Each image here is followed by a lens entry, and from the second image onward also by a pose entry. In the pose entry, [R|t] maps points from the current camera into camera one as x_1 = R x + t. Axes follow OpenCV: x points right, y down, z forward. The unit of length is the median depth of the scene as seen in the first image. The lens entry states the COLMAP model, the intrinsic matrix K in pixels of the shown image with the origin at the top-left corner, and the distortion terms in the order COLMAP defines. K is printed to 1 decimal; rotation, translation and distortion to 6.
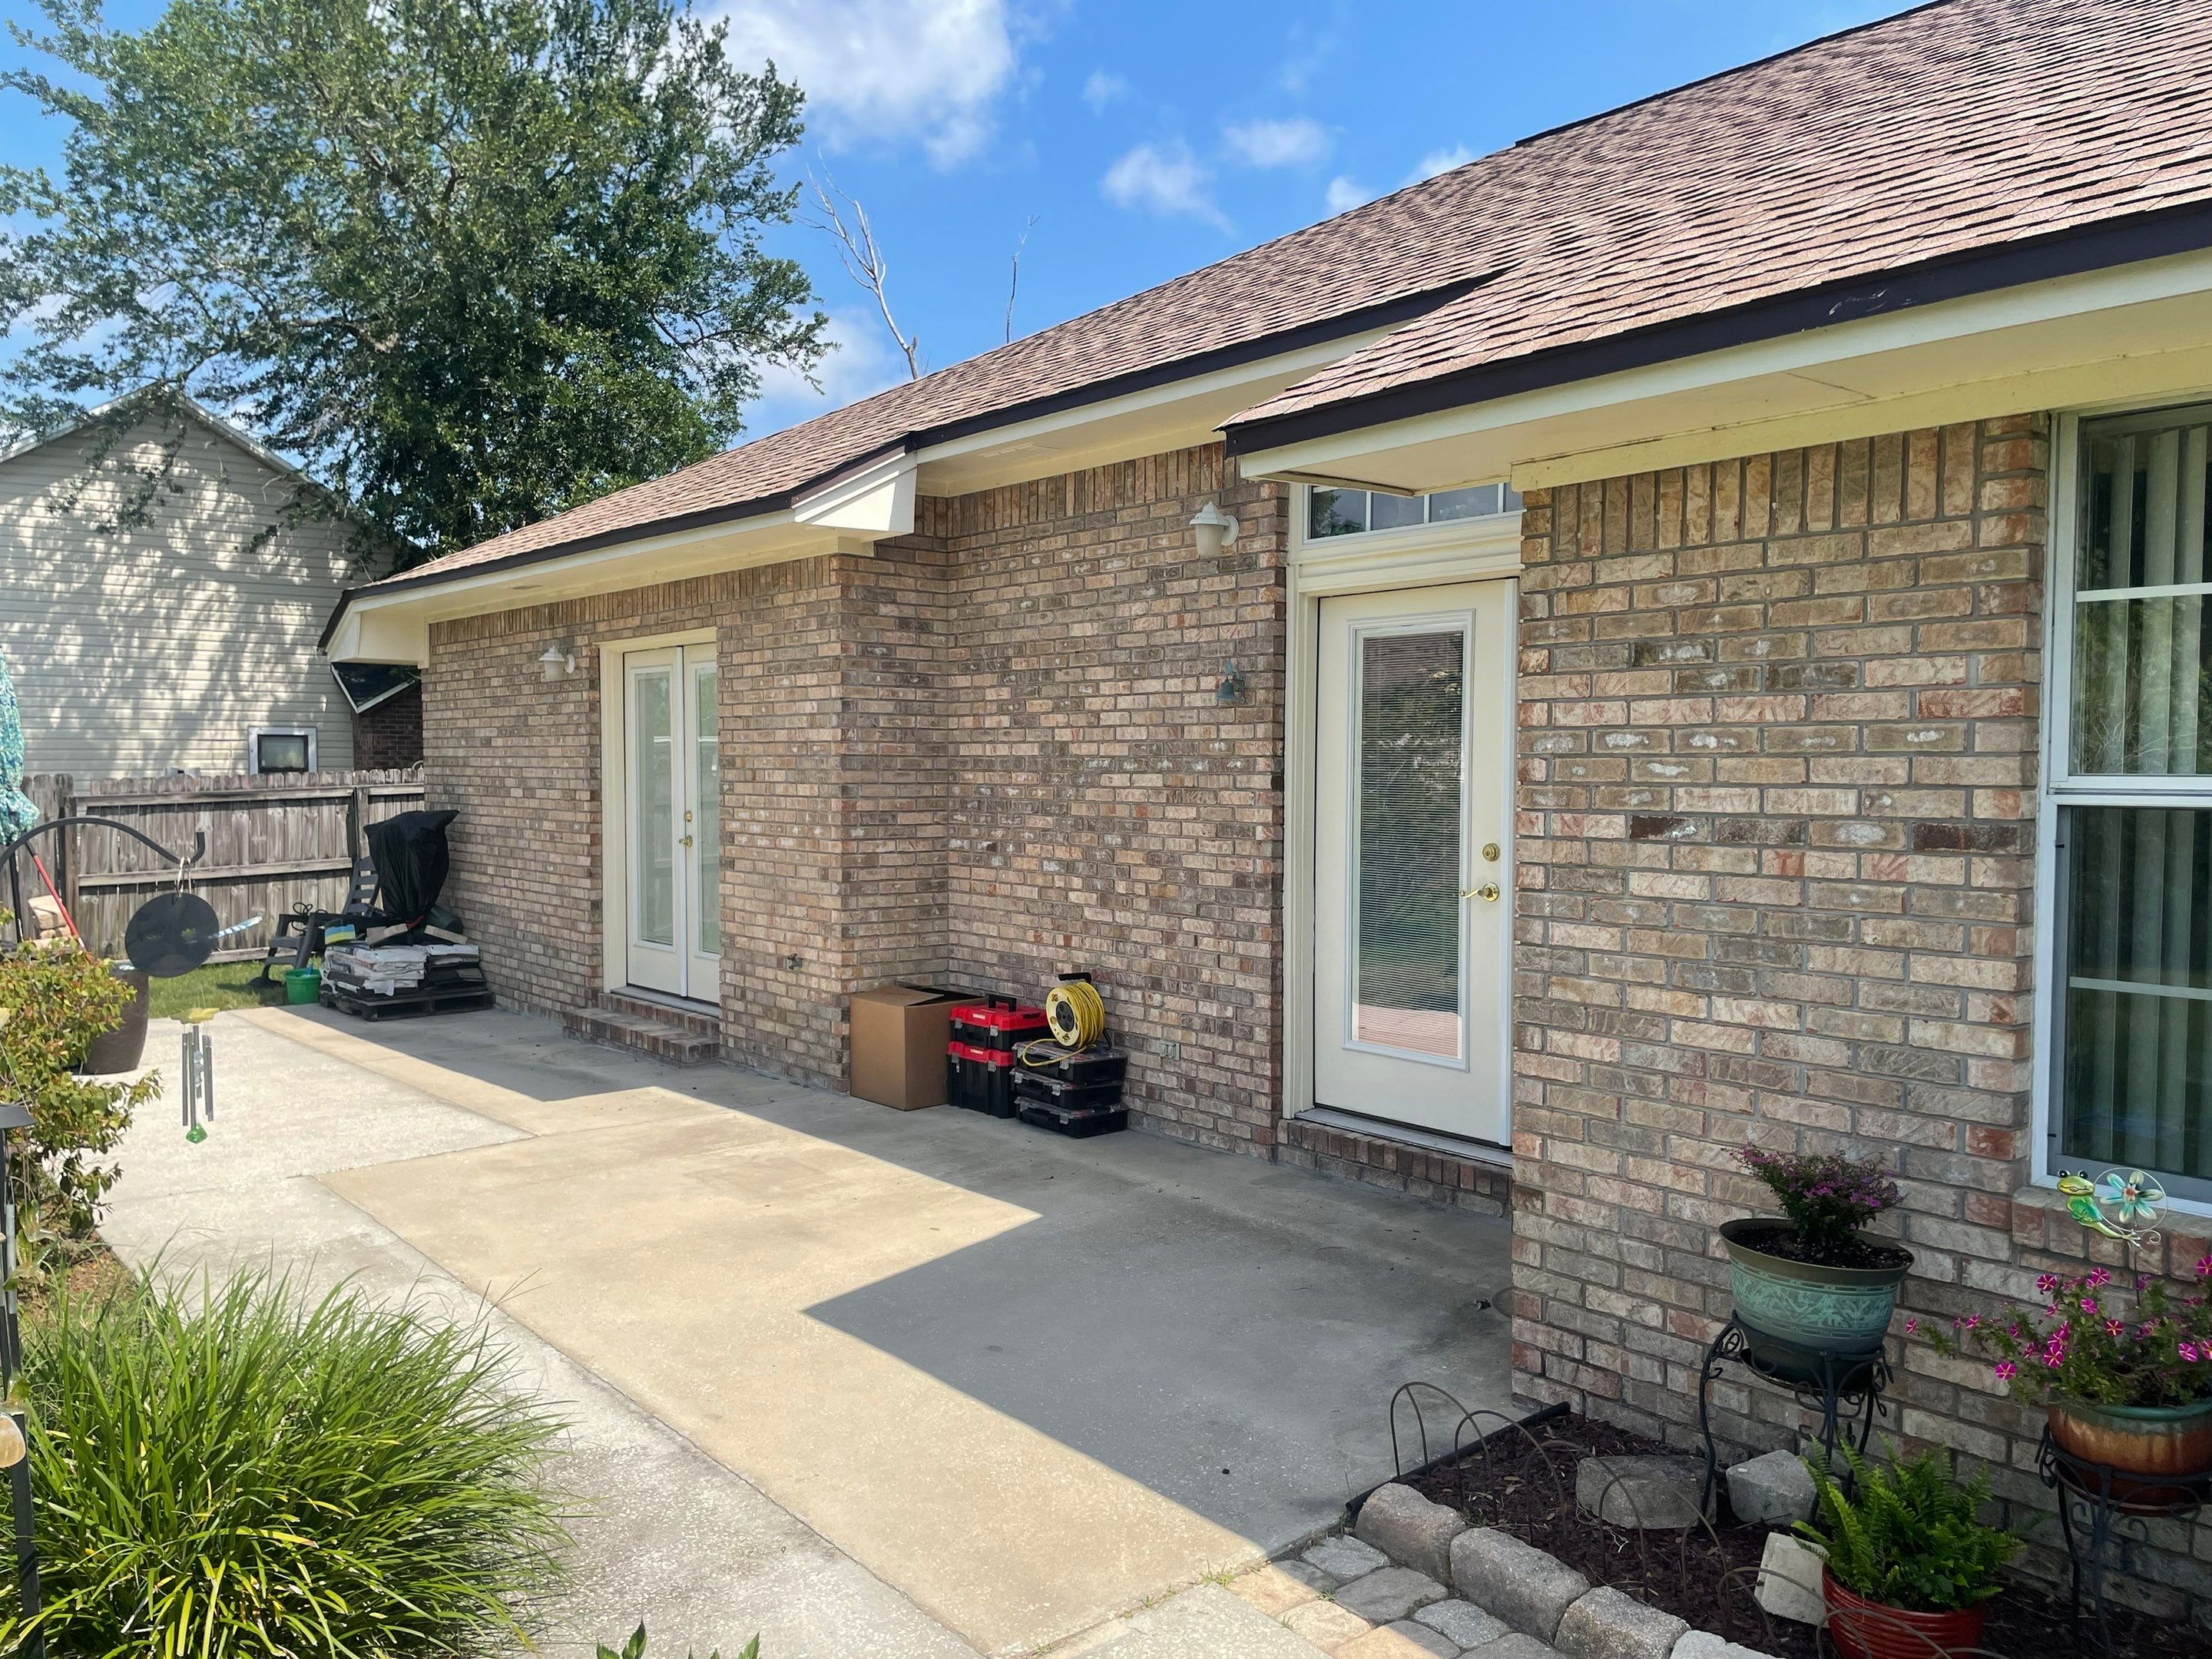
lens RADIAL K [[1669.3, 0, 1085.2], [0, 1669.3, 834.3], [0, 0, 1]] dist [0.097547, -0.128582]
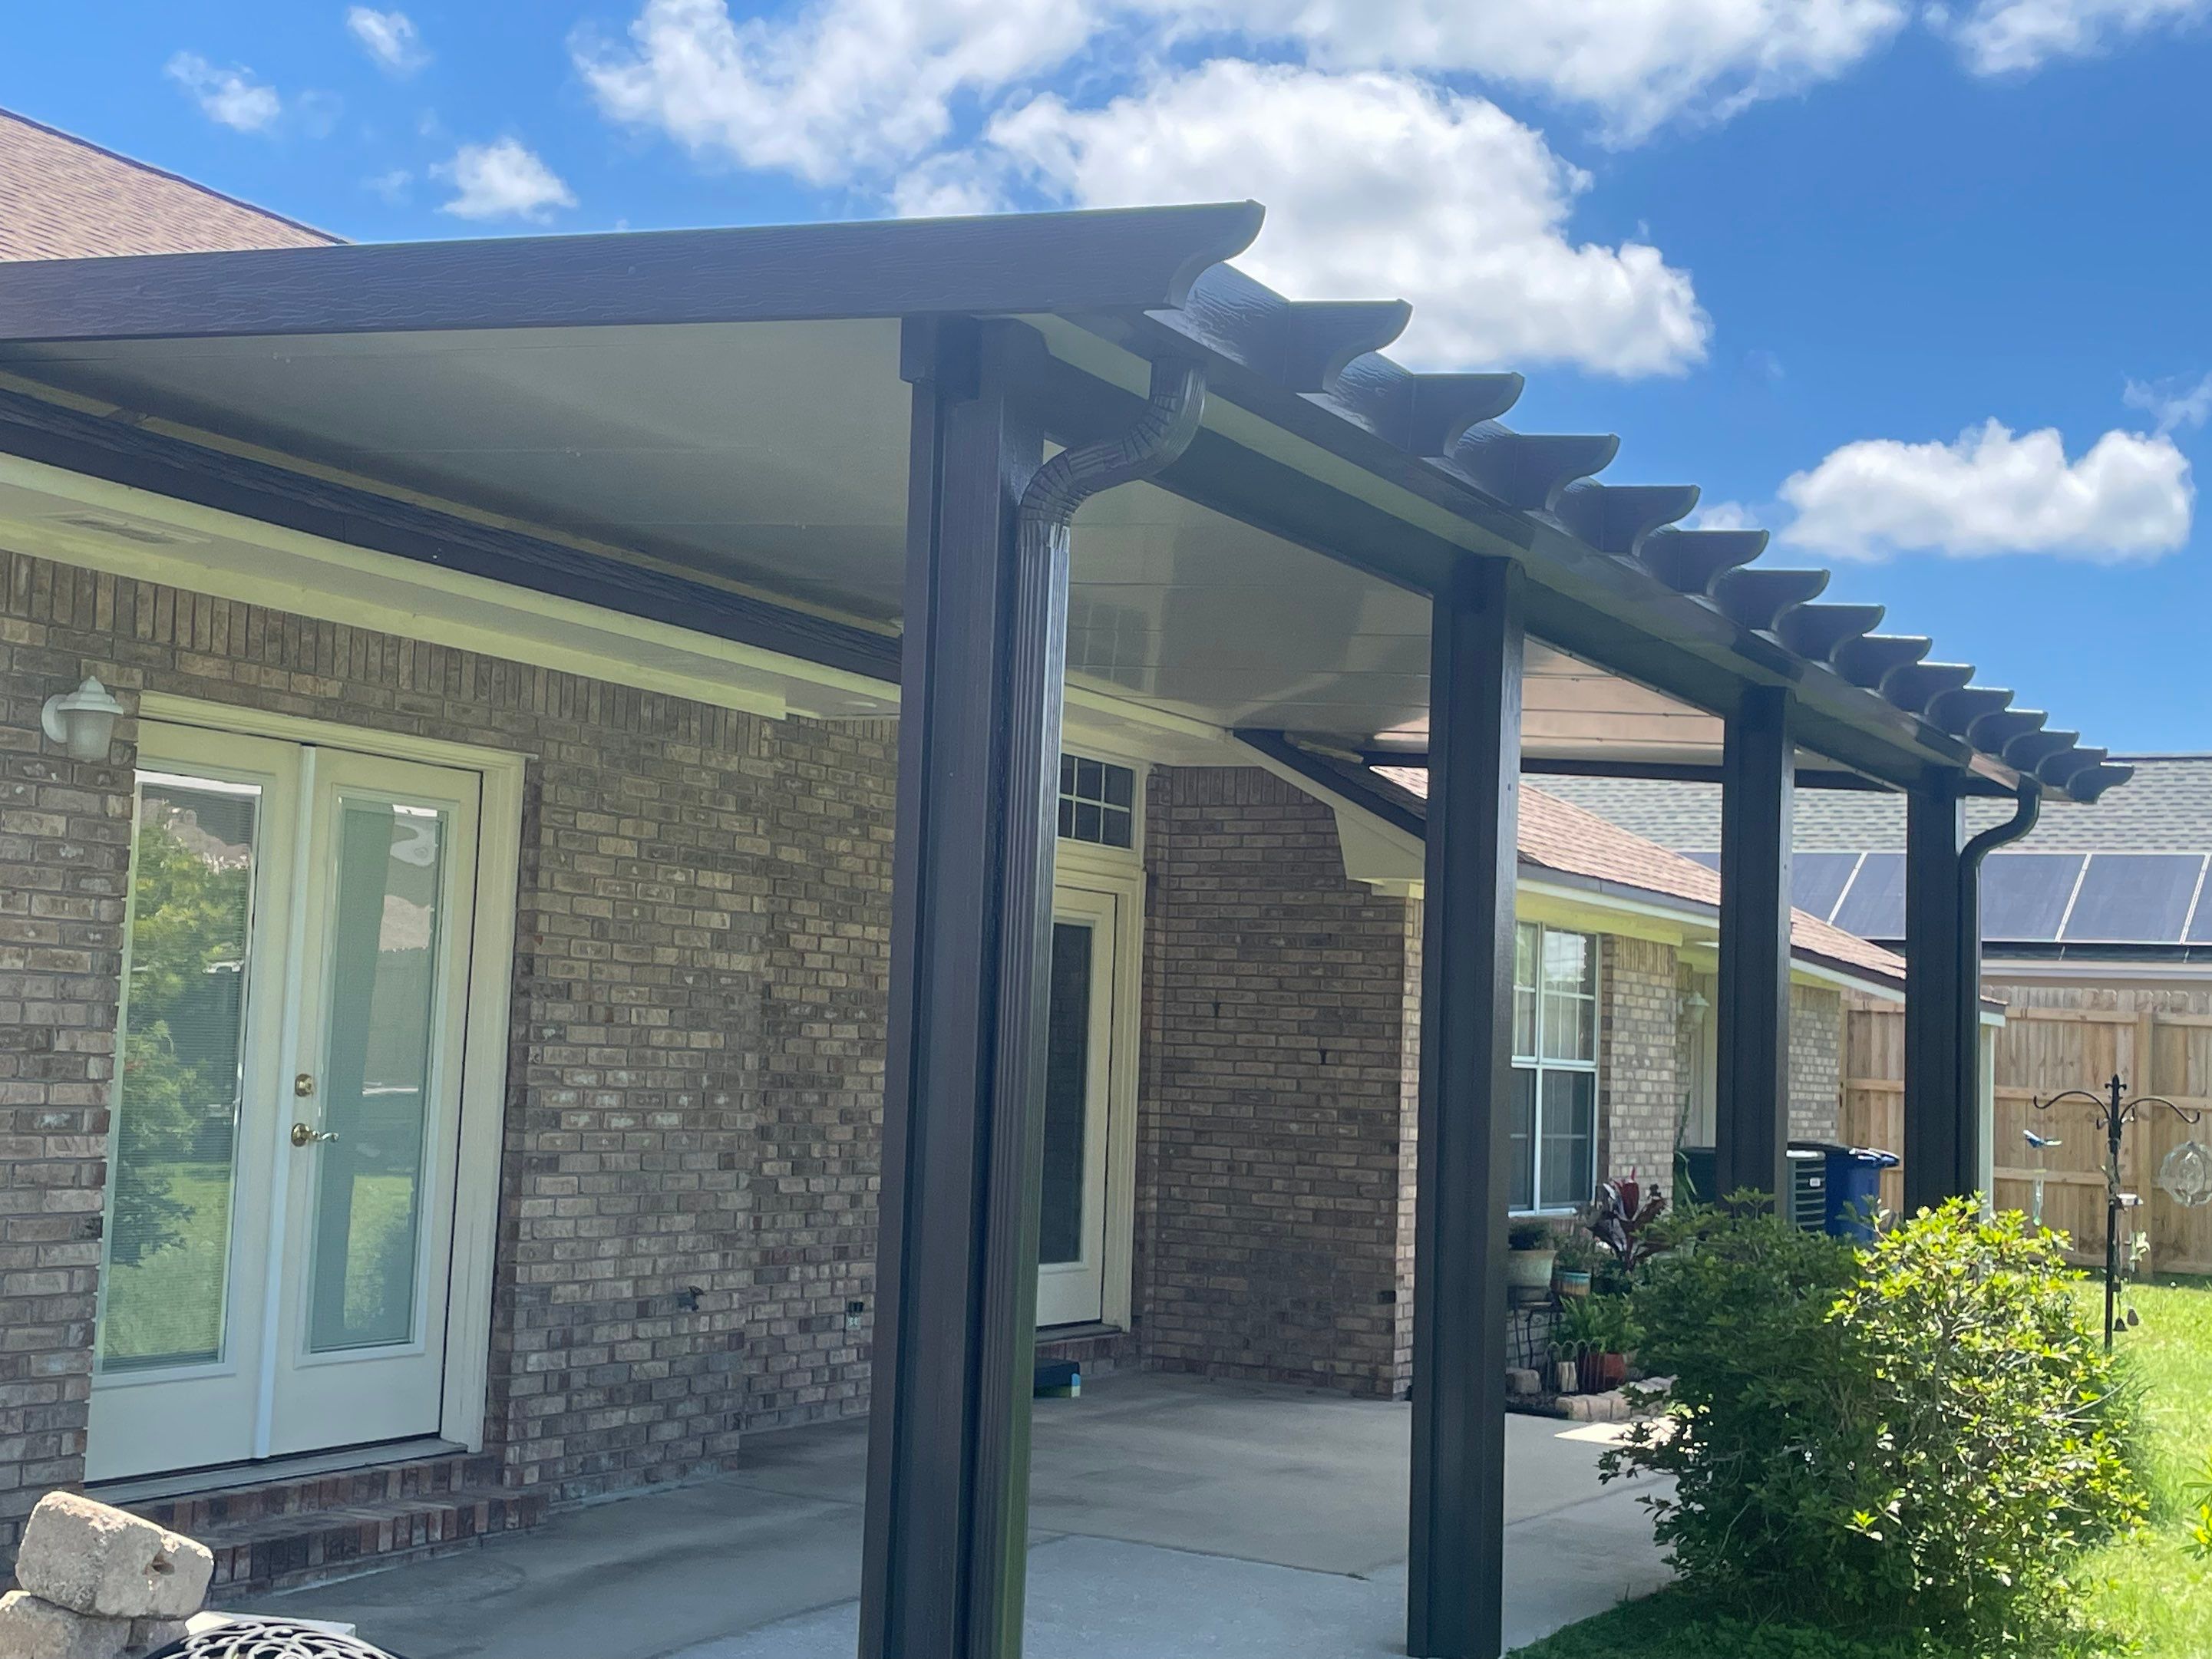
lens RADIAL K [[3003.2, 0, 1046.5], [0, 3003.2, 796.2], [0, 0, 1]] dist [0.093375, 0.000000]
pose [[-0.373937, 0.064843, 0.925185, -1.521752], [-0.002671, 0.997473, -0.070989, -0.043567], [-0.927450, -0.029017, -0.372819, 1.487557]]
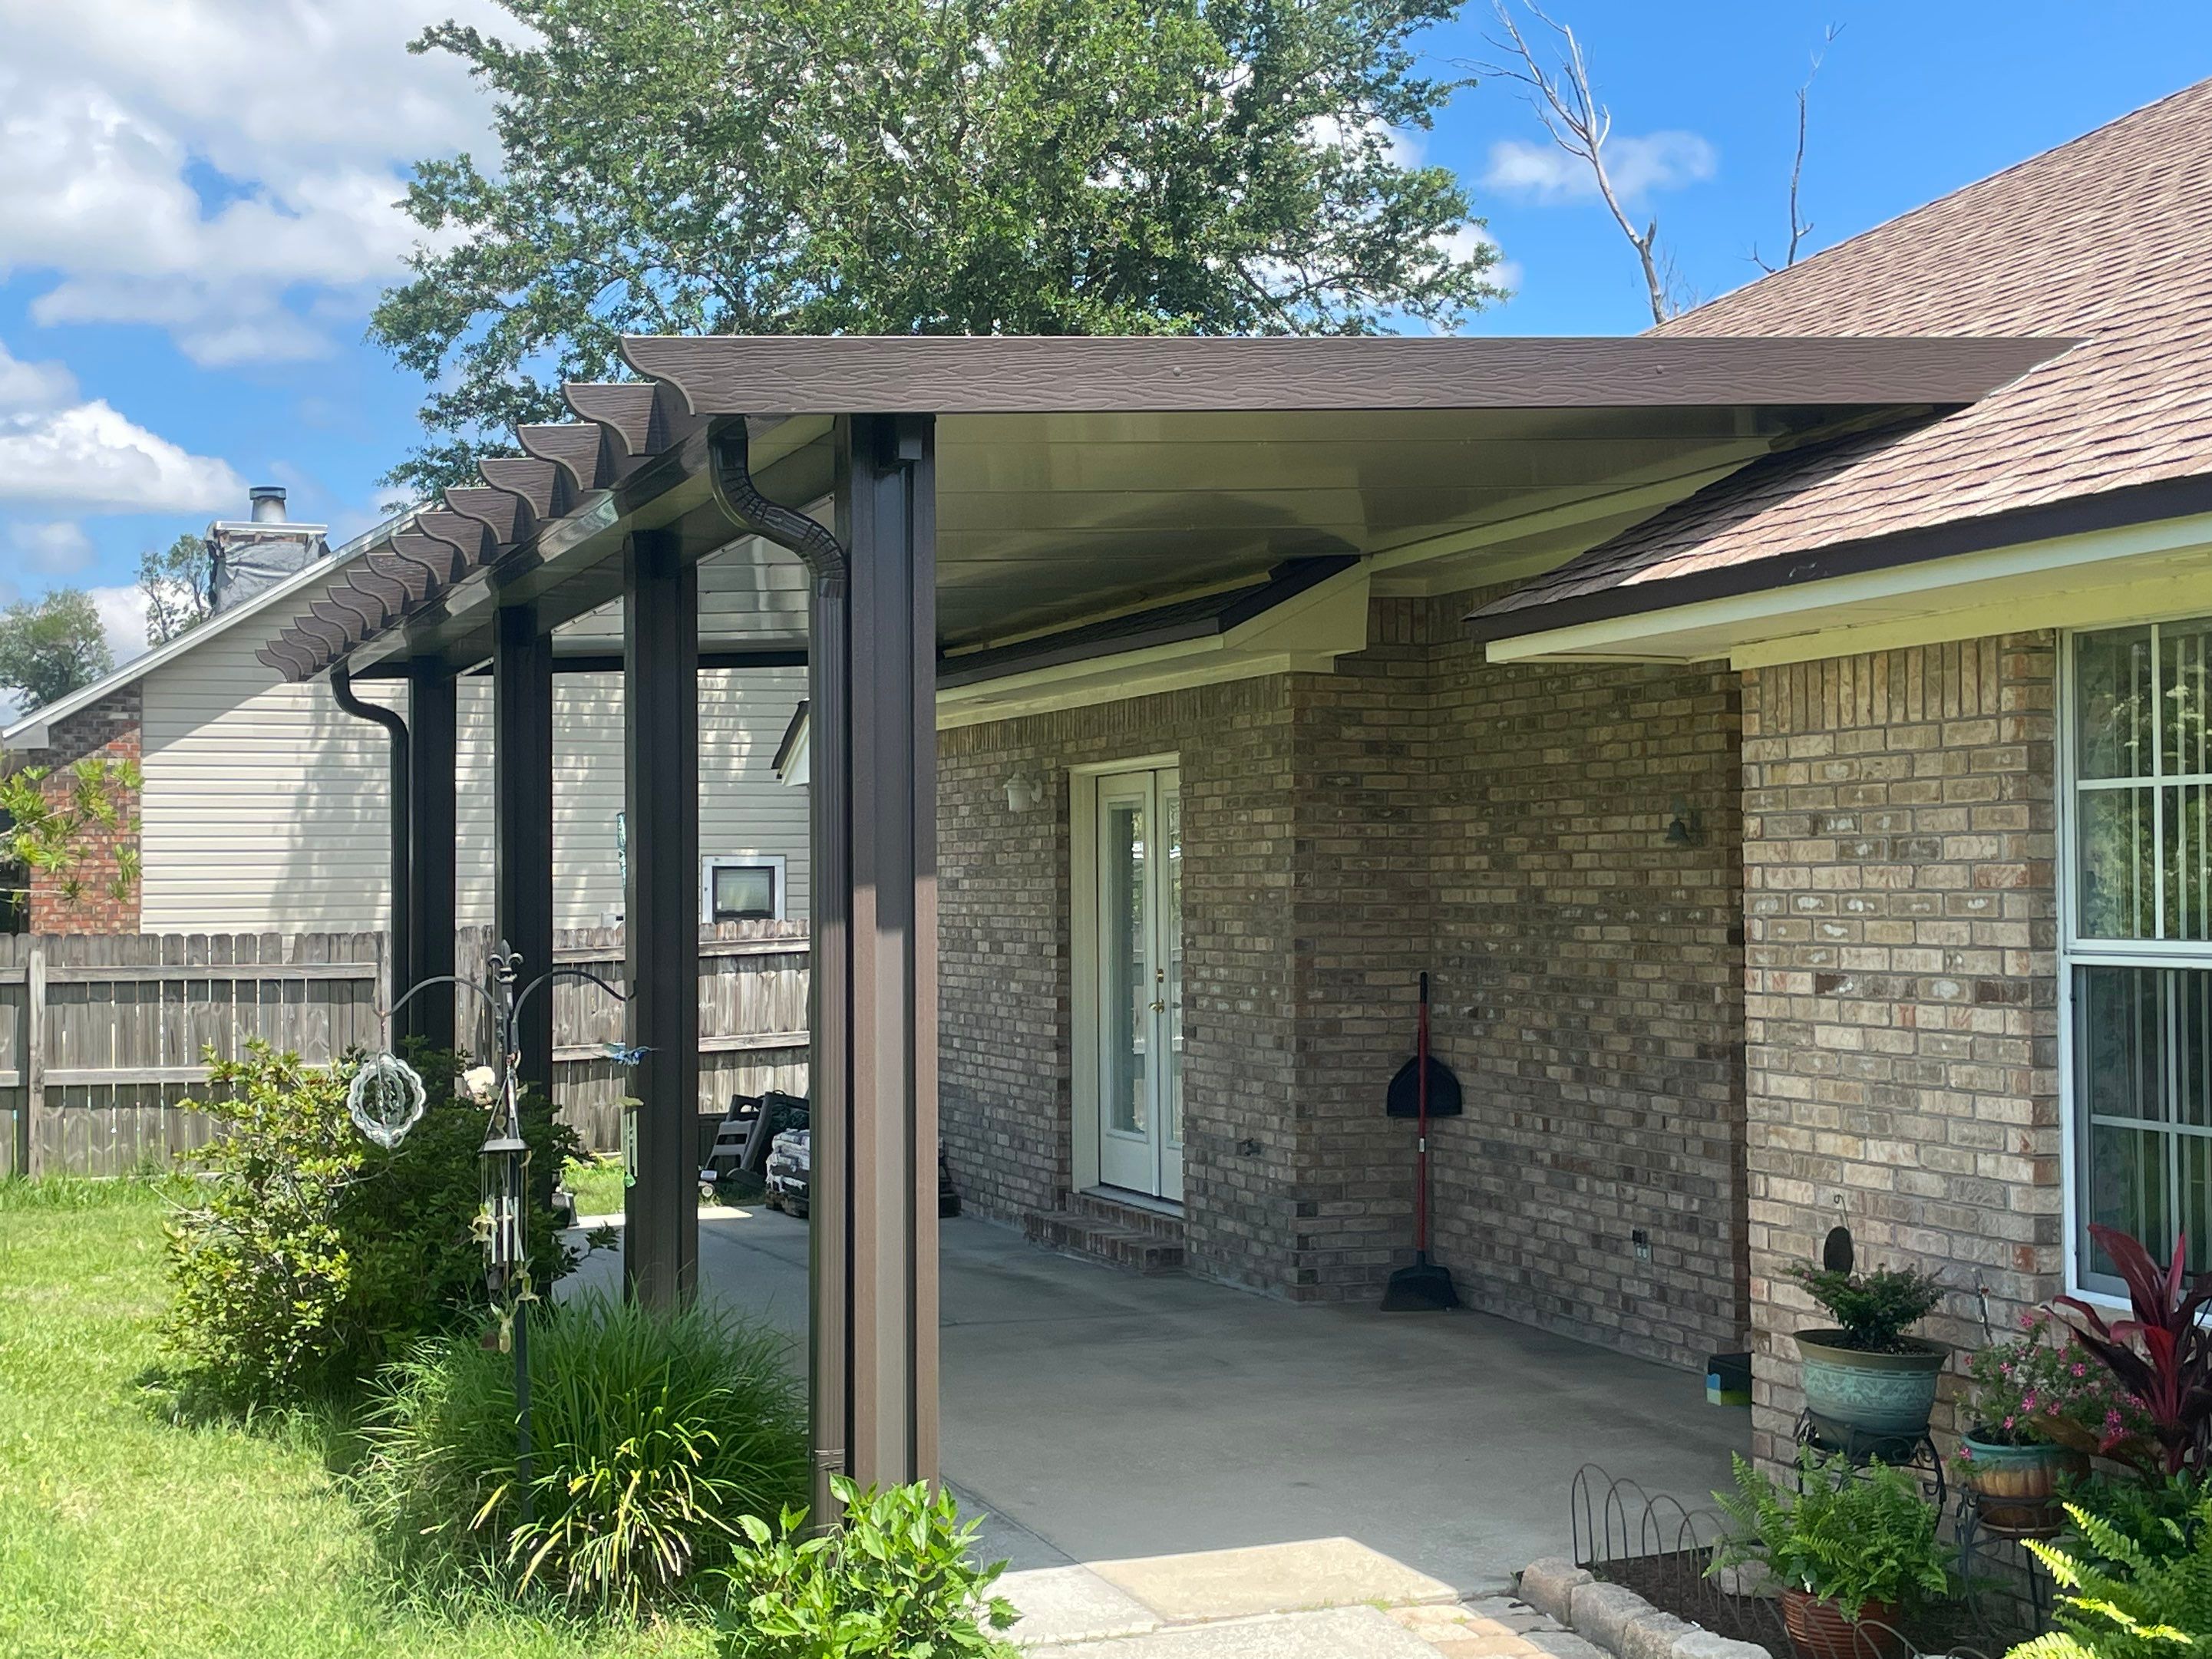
lens RADIAL K [[3003.2, 0, 1066.7], [0, 3003.2, 798.9], [0, 0, 1]] dist [0.093375, 0.000000]
pose [[0.942251, -0.017523, -0.334449, 0.282368], [-0.006527, 0.997480, -0.070649, 0.009538], [0.334844, 0.068752, 0.939762, -0.535046]]
